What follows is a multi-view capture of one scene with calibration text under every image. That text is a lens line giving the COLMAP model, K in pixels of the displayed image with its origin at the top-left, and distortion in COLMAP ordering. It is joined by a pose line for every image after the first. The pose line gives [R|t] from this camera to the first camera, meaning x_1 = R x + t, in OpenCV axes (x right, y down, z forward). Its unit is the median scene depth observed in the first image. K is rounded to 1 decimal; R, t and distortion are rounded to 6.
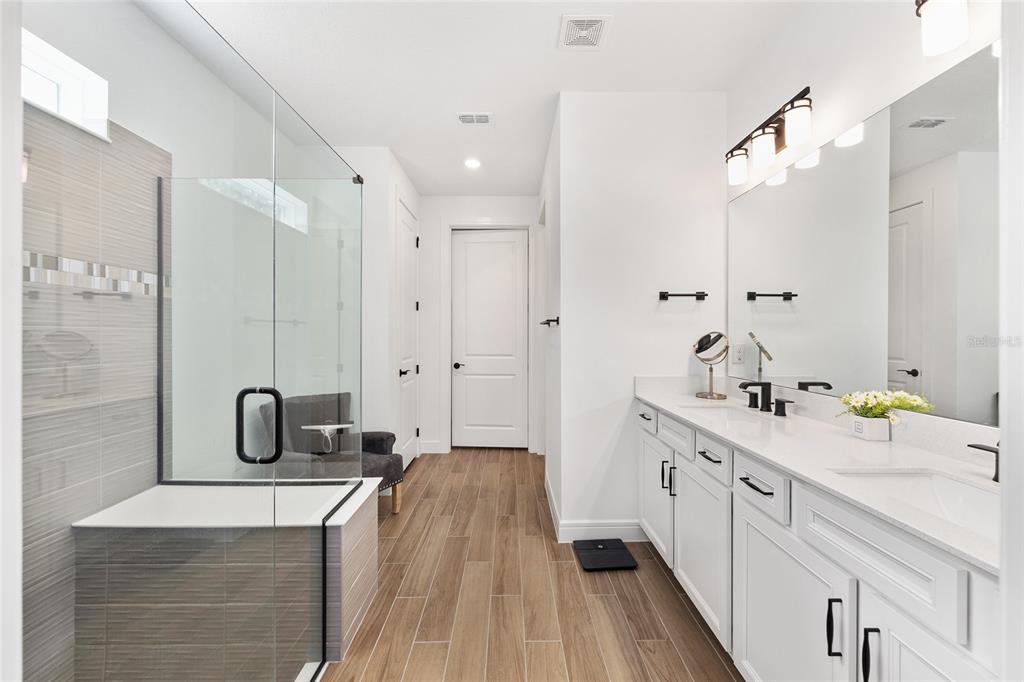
lens RADIAL K [[410.3, 0, 512.9], [0, 410.3, 337.3], [0, 0, 1]] dist [-0.004374, 0.000626]
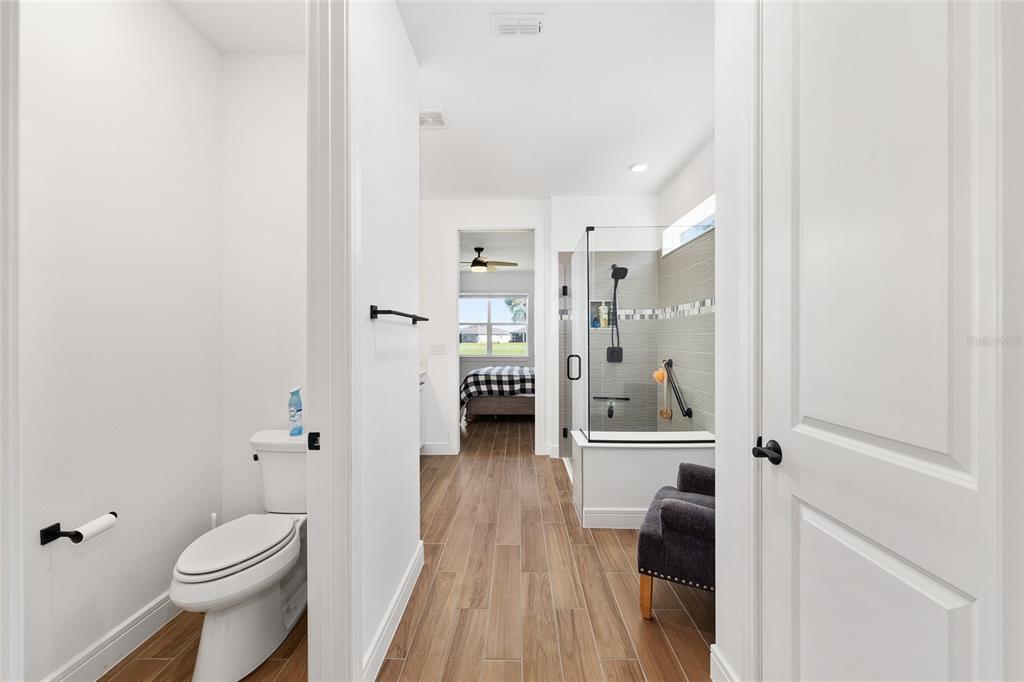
lens RADIAL K [[410.3, 0, 511.0], [0, 410.3, 340.0], [0, 0, 1]] dist [-0.004374, 0.000626]
pose [[-0.999672, 0.000619, 0.025587, -0.114414], [0.000741, 0.999988, 0.004782, -0.003195], [-0.025584, 0.004799, -0.999661, 2.023148]]
